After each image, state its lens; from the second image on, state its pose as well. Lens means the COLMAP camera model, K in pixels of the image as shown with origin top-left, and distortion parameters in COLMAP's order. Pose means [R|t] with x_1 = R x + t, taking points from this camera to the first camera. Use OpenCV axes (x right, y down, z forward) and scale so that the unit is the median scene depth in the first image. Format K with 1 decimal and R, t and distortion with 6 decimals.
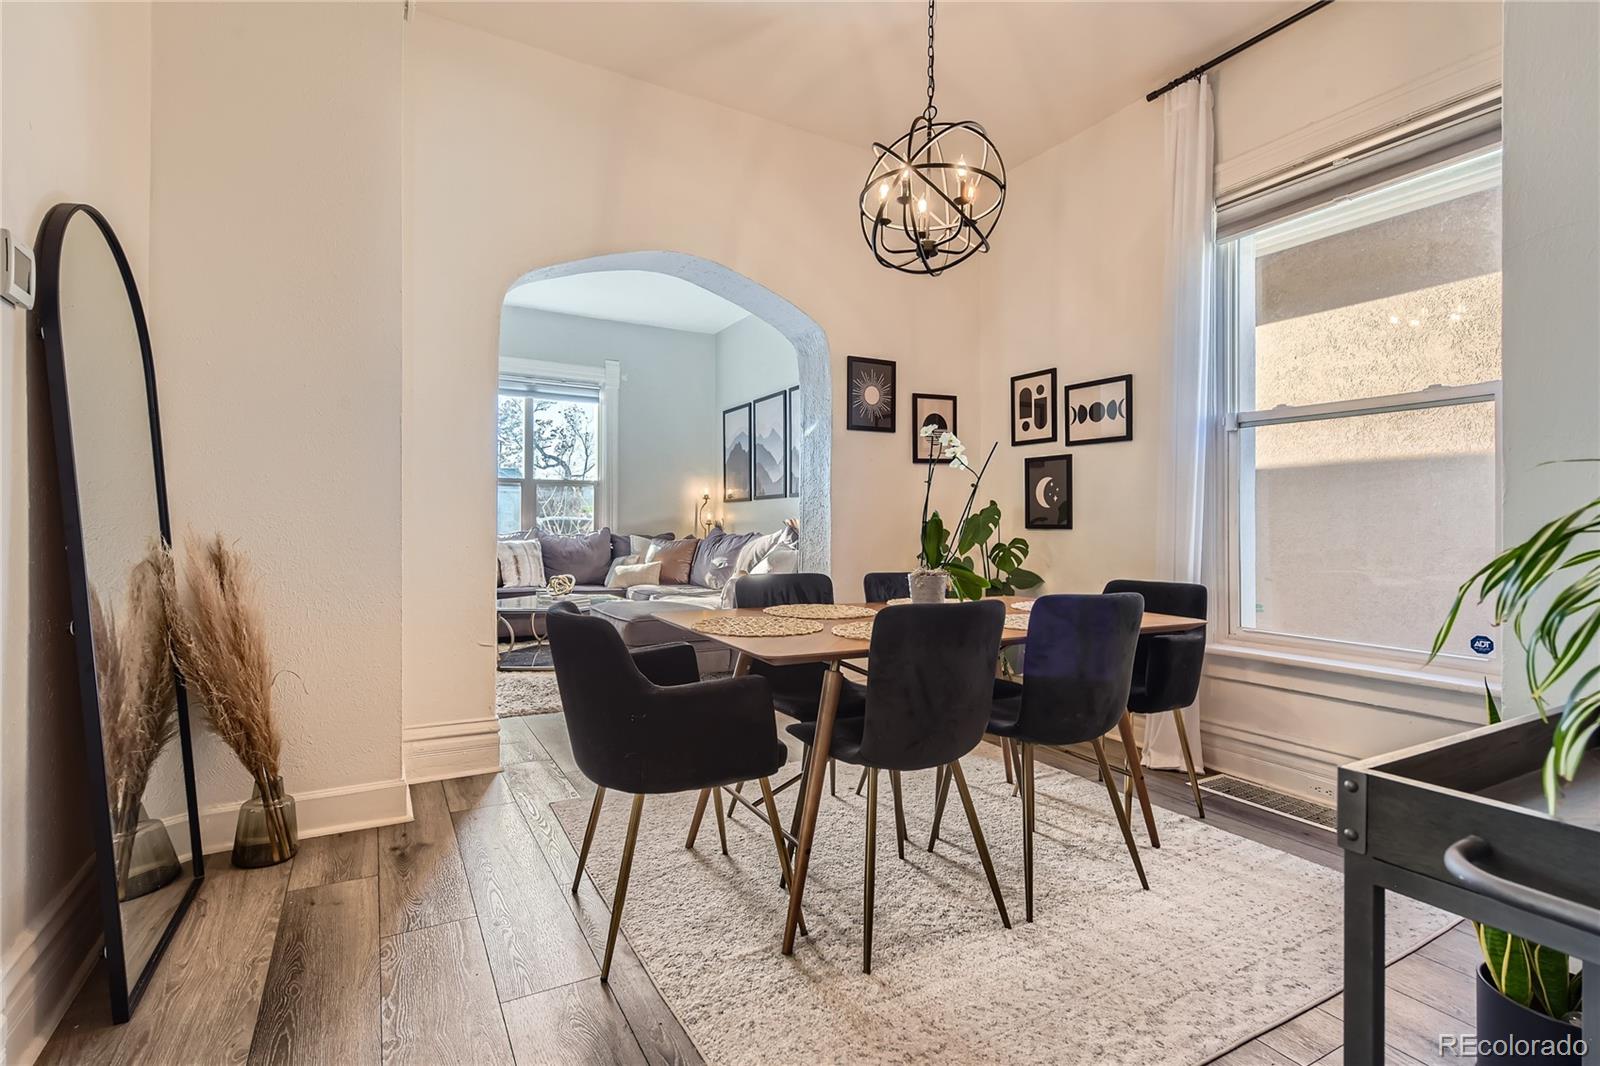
lens RADIAL K [[757.1, 0, 797.4], [0, 757.1, 530.9], [0, 0, 1]] dist [0.010677, -0.001085]
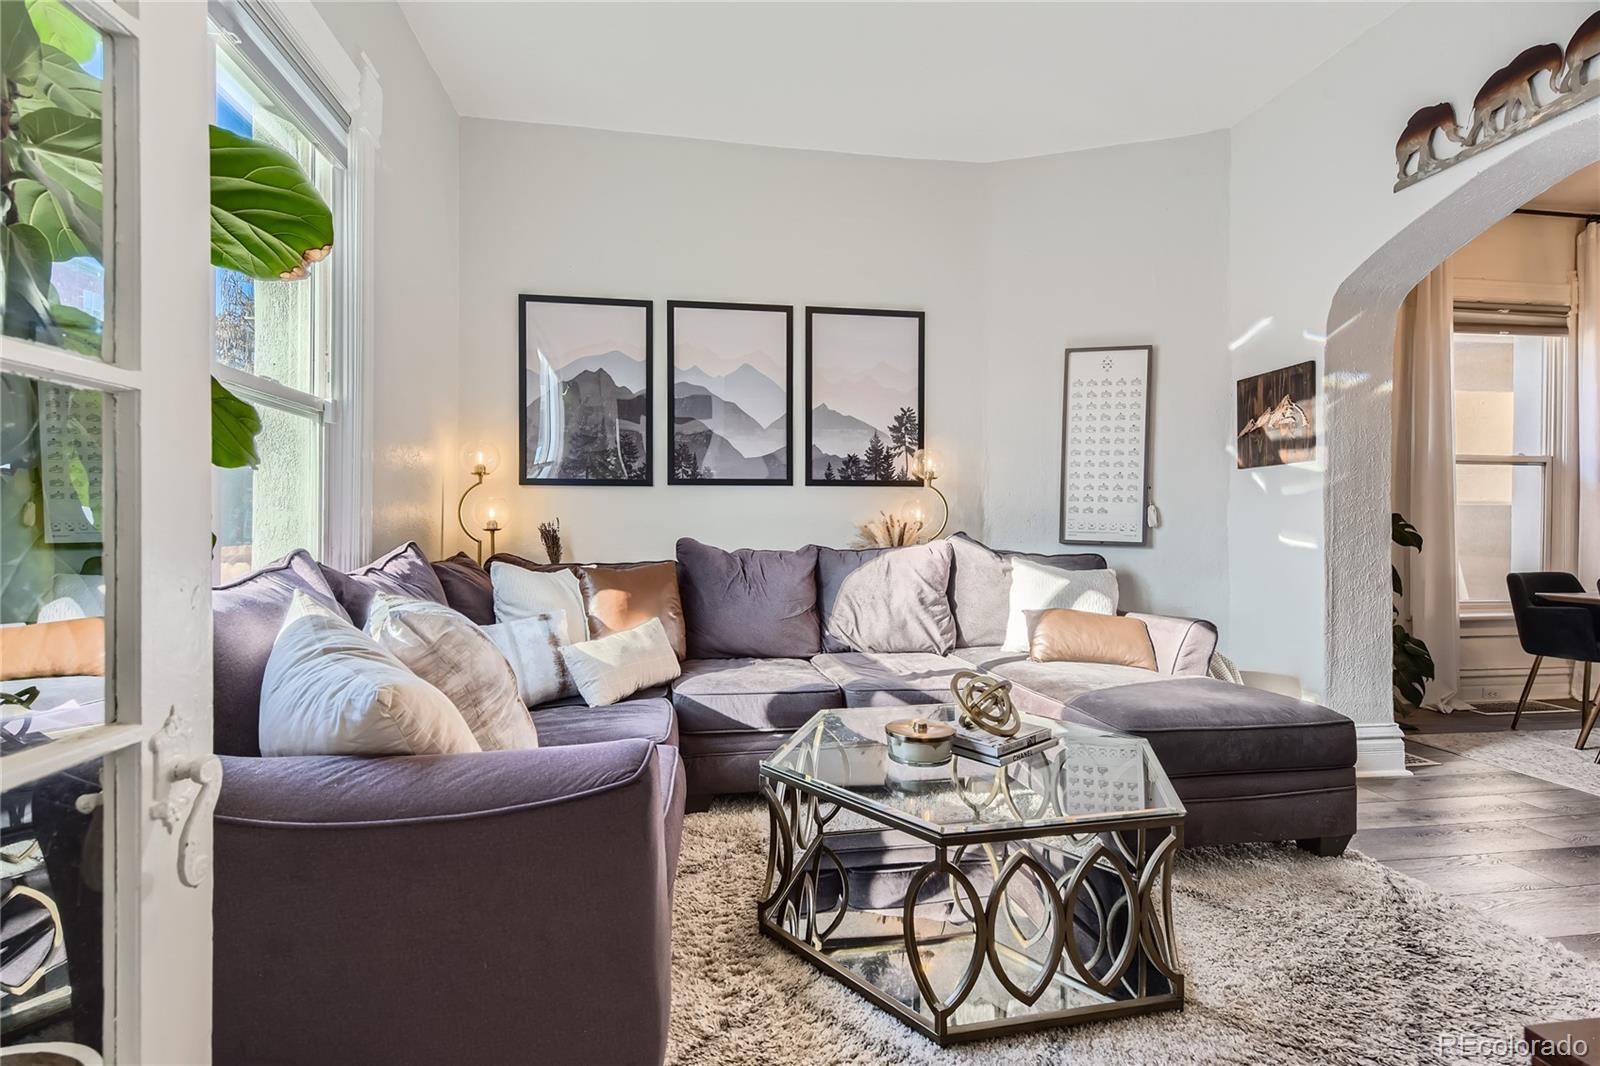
lens RADIAL K [[736.2, 0, 797.0], [0, 736.2, 524.7], [0, 0, 1]] dist [0.016482, -0.000414]
pose [[0.344697, -0.002319, 0.938711, -0.512450], [0.006722, 0.999977, 0.000002, -0.012081], [-0.938690, 0.006309, 0.344705, 0.725930]]
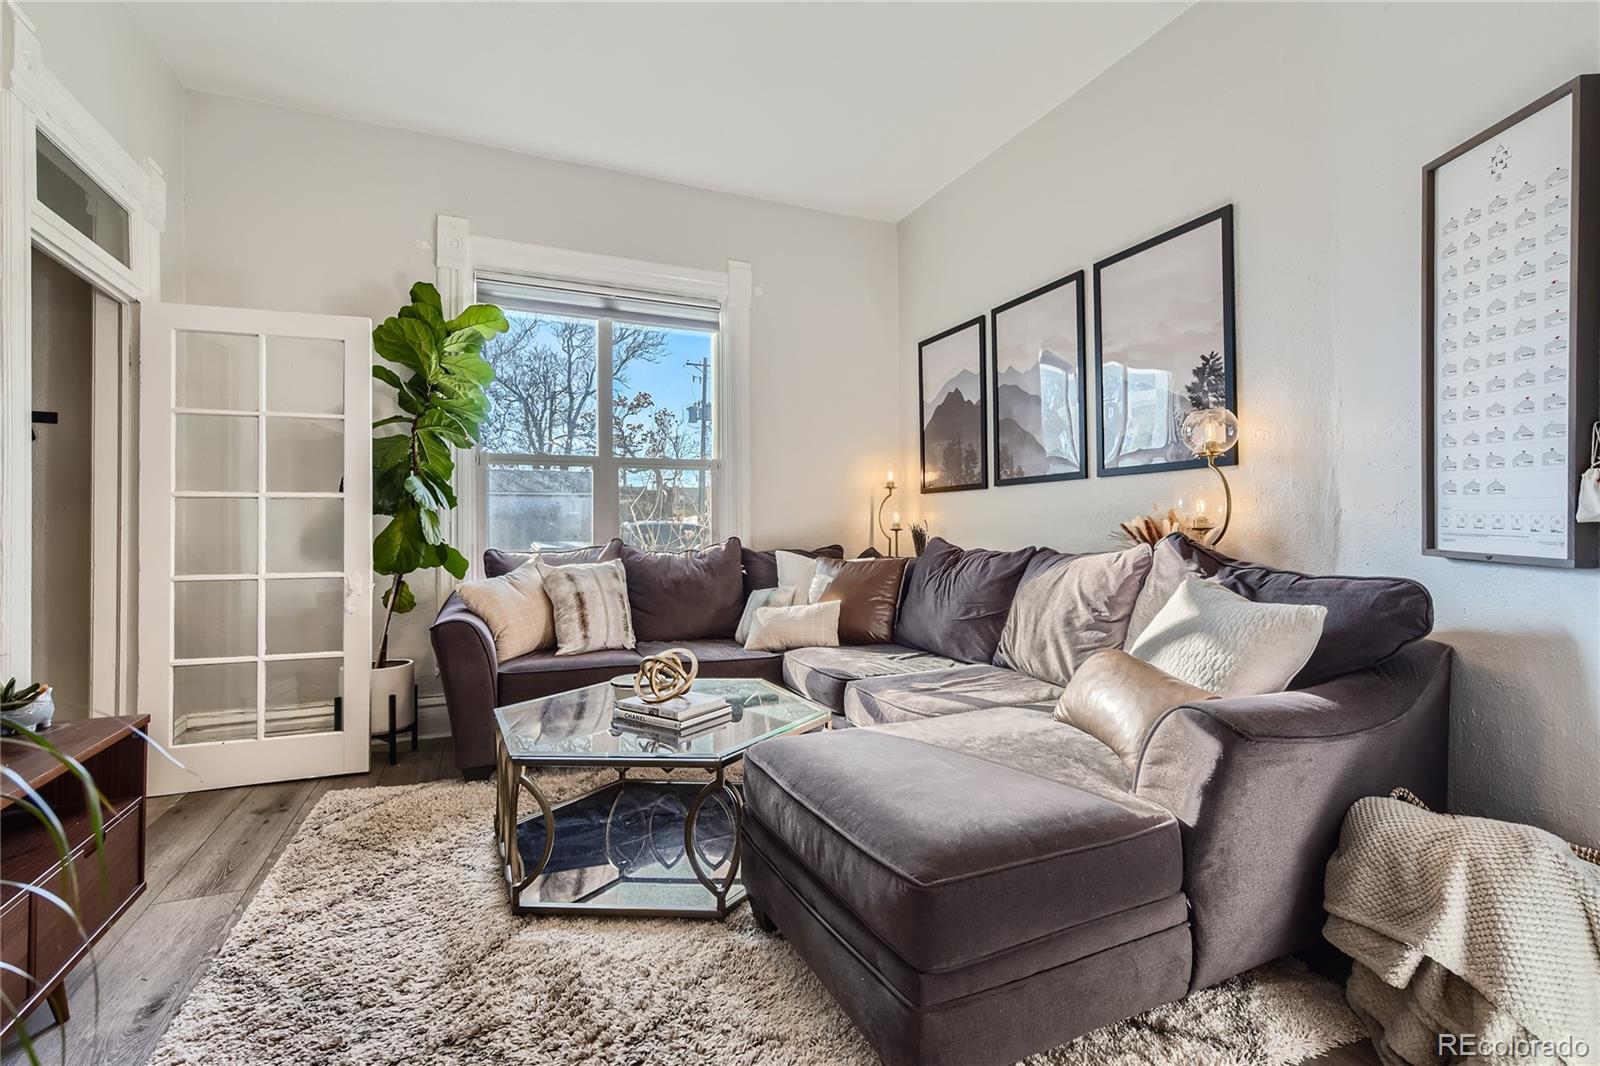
lens RADIAL K [[736.2, 0, 806.8], [0, 736.2, 524.1], [0, 0, 1]] dist [0.016482, -0.000414]
pose [[0.995469, -0.010018, -0.094554, -0.143539], [0.008883, 0.999883, -0.012413, -0.007672], [0.094668, 0.011517, 0.995442, 0.440683]]
